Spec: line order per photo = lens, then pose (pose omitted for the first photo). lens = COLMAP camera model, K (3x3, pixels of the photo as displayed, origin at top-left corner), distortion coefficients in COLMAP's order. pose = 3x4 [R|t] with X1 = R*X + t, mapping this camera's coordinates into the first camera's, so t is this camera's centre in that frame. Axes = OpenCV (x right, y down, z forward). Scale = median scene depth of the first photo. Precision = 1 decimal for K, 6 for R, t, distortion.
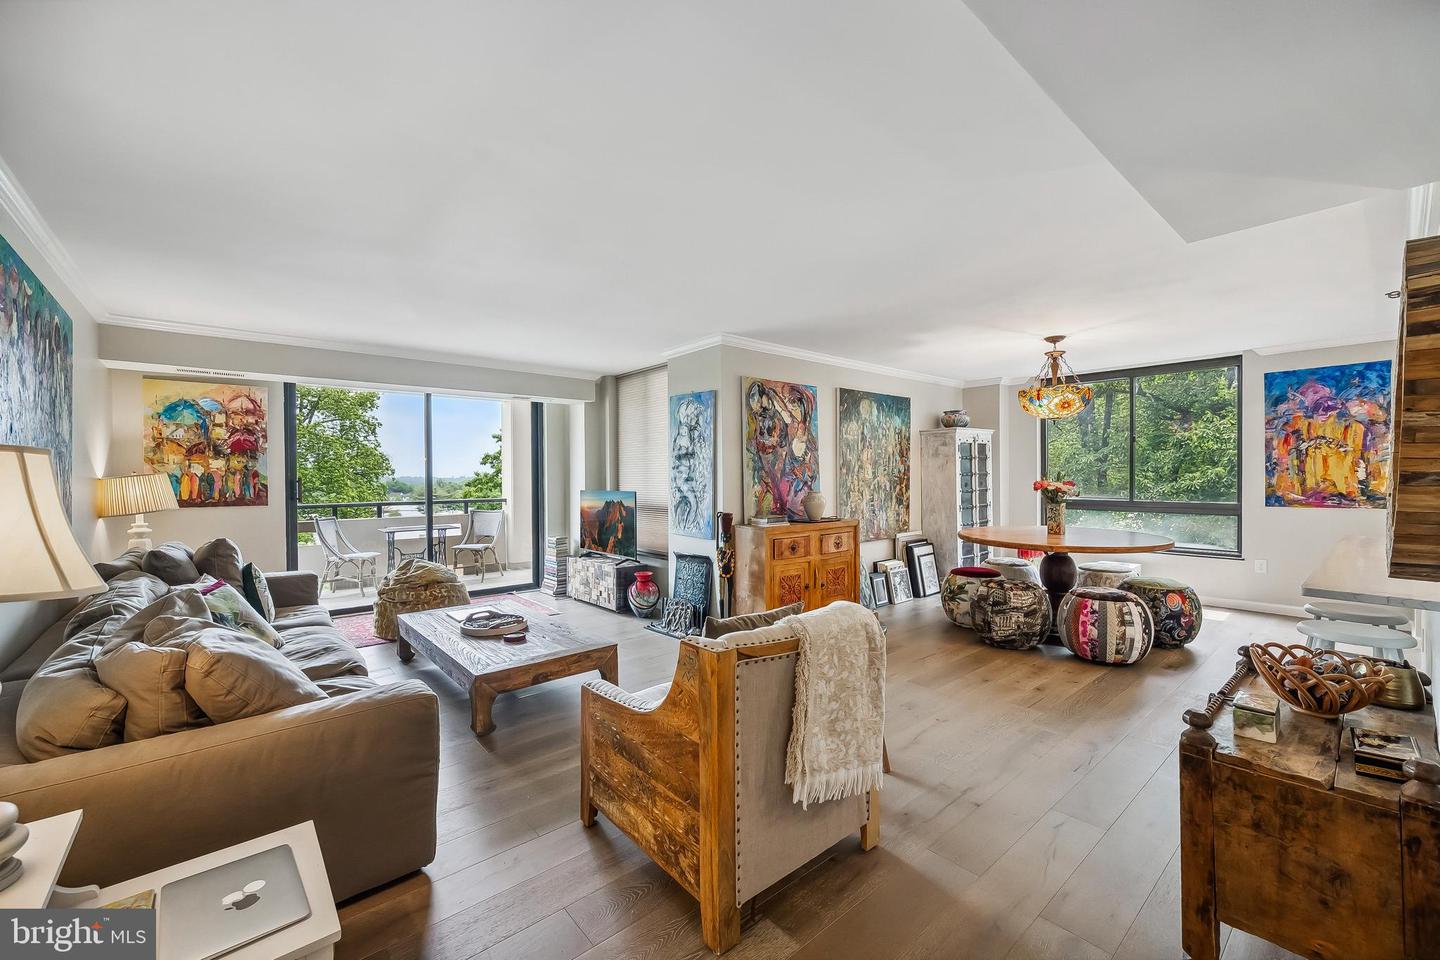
lens RADIAL K [[581.6, 0, 725.5], [0, 581.6, 477.2], [0, 0, 1]] dist [0.000527, -0.000129]
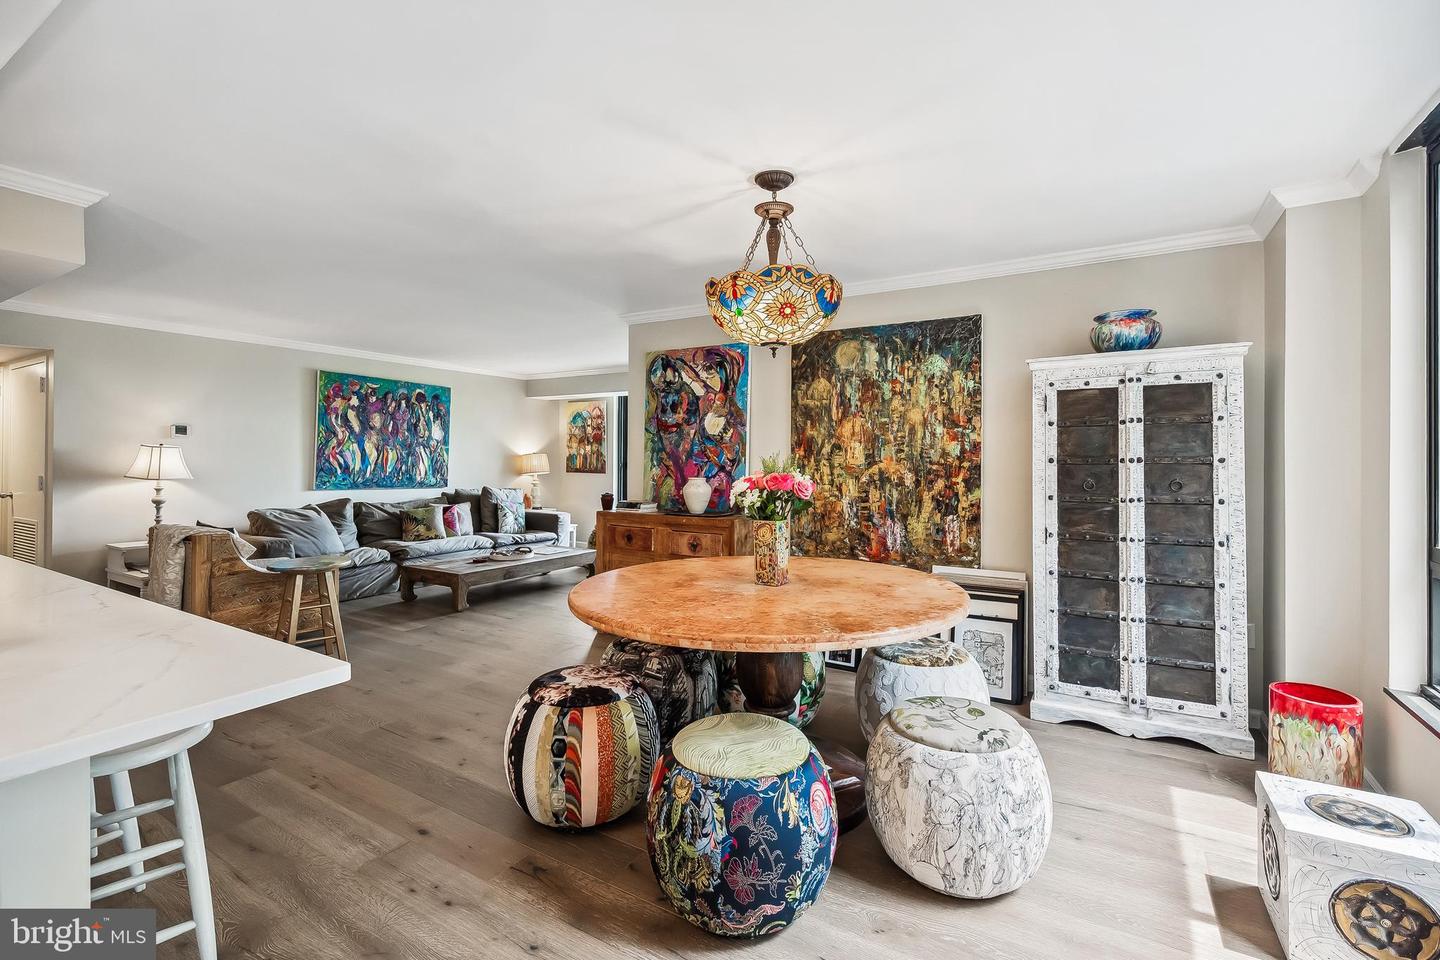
lens RADIAL K [[642.3, 0, 725.9], [0, 642.3, 453.8], [0, 0, 1]] dist [0.001083, -0.000108]
pose [[0.311155, 0.002307, -0.950356, 1.024878], [-0.012126, 0.999925, -0.001543, -0.008108], [0.950282, 0.012004, 0.311160, 0.769677]]
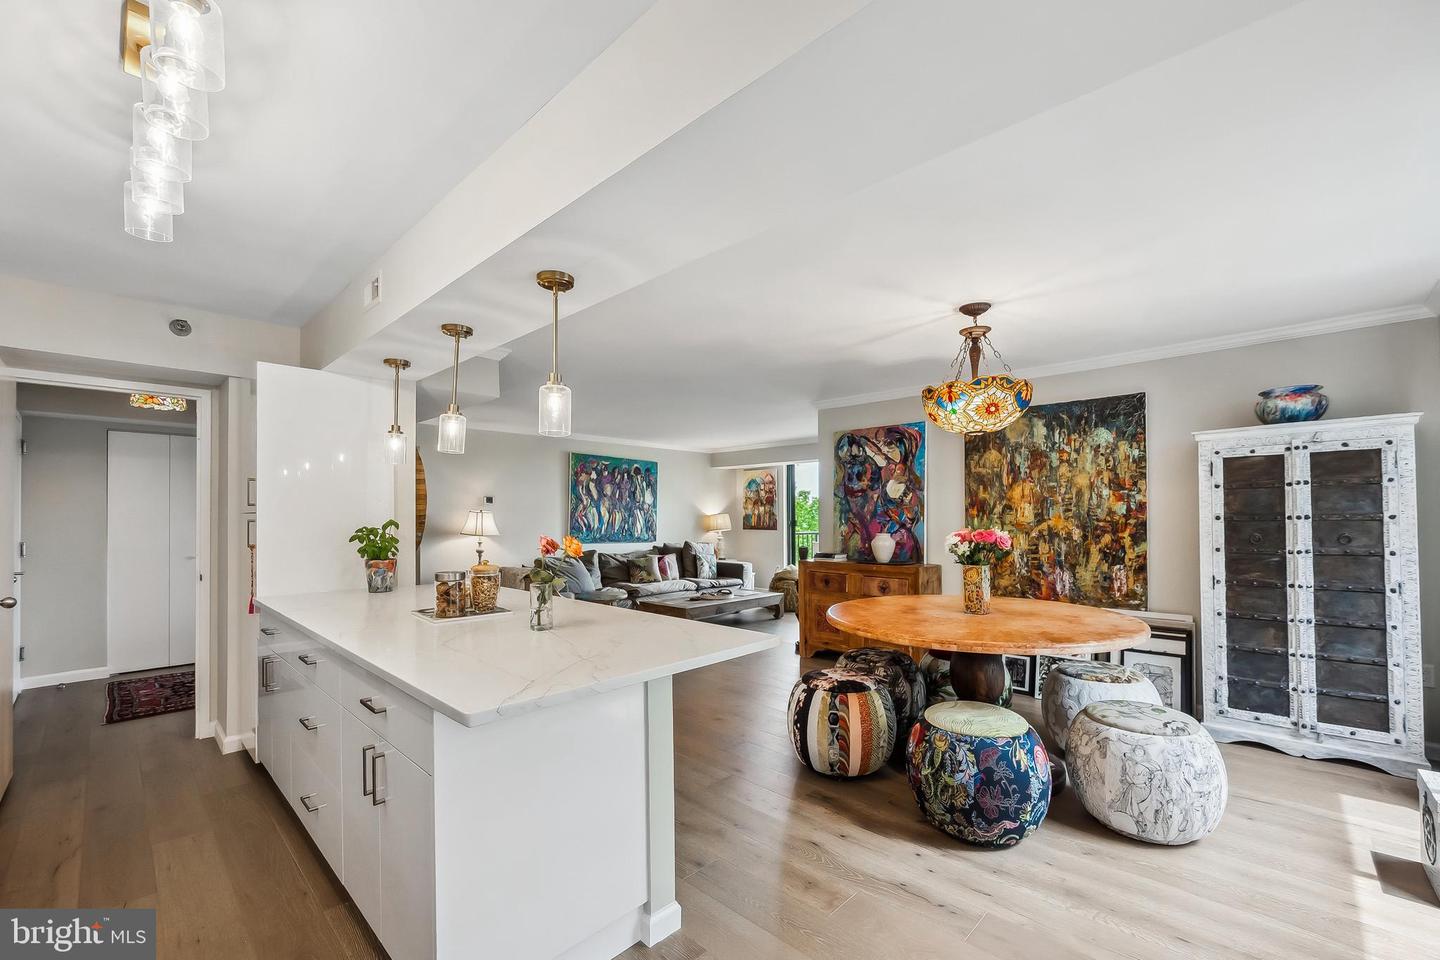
lens RADIAL K [[591.0, 0, 721.3], [0, 591.0, 509.6], [0, 0, 1]] dist [-0.001501, -0.000351]
pose [[0.096766, -0.003225, -0.995302, 1.145427], [-0.001561, 0.999993, -0.003392, -0.012750], [0.995306, 0.001882, 0.096760, 0.635007]]
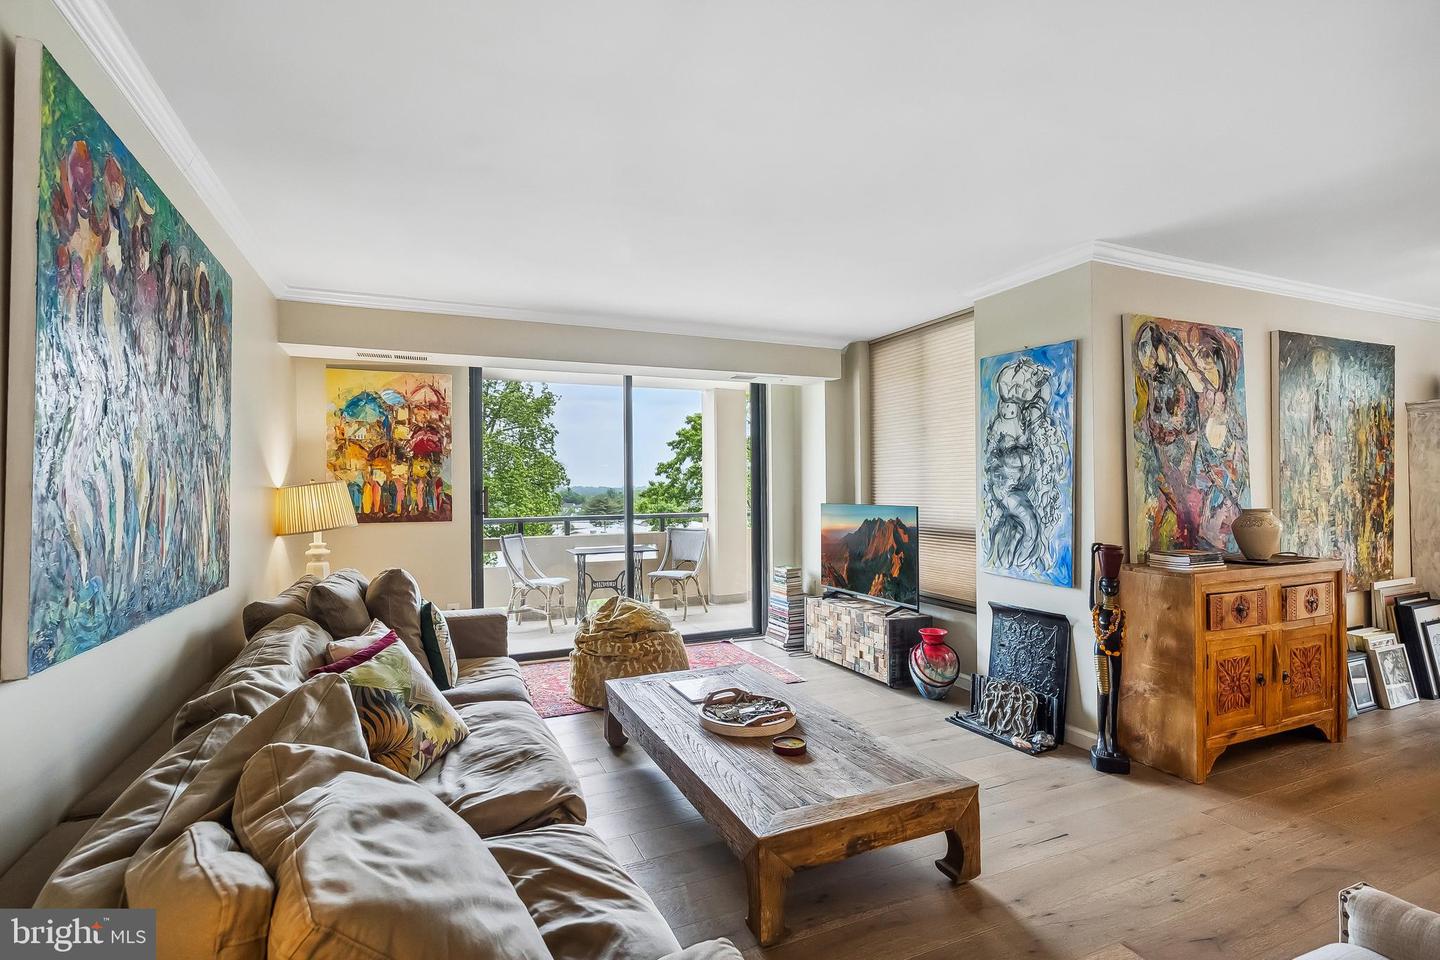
lens RADIAL K [[680.3, 0, 720.0], [0, 680.3, 480.0], [0, 0, 1]] dist [0.000773, -0.000237]
pose [[0.956459, -0.004933, -0.291824, -0.158396], [0.002170, 0.999950, -0.009792, 0.001699], [0.291858, 0.008732, 0.956422, 0.209506]]
